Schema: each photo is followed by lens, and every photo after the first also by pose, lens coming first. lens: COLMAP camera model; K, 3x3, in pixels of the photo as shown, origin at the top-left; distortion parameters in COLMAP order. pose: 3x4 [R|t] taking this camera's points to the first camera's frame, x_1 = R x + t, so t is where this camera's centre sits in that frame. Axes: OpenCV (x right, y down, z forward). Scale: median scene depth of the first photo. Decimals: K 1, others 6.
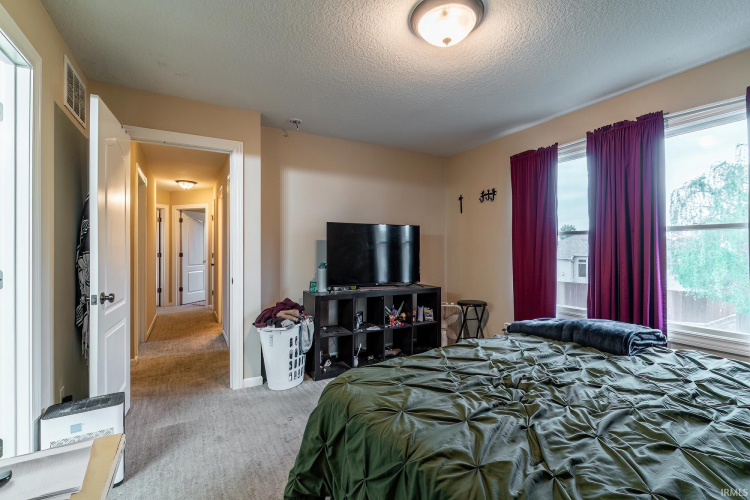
lens RADIAL K [[327.7, 0, 373.0], [0, 327.7, 249.5], [0, 0, 1]] dist [-0.001053, -0.000283]
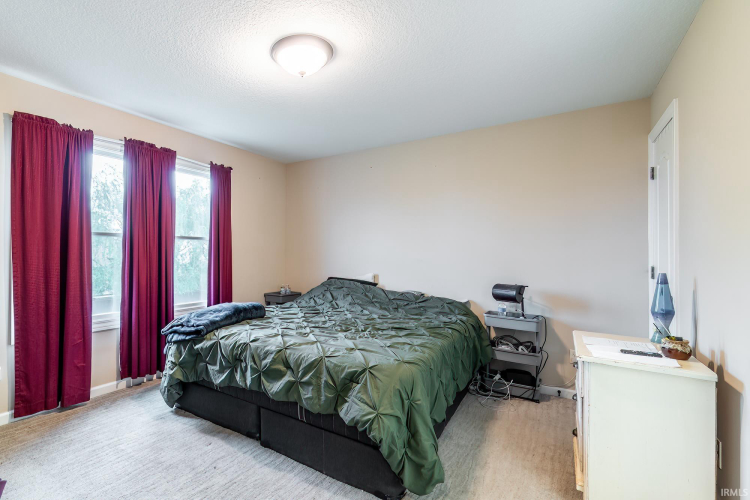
lens RADIAL K [[327.7, 0, 373.0], [0, 327.7, 249.5], [0, 0, 1]] dist [-0.001053, -0.000283]
pose [[-0.503784, 0.012467, 0.863740, -0.612581], [0.000556, 0.999900, -0.014108, 0.005989], [-0.863830, -0.006627, -0.503740, 0.846256]]
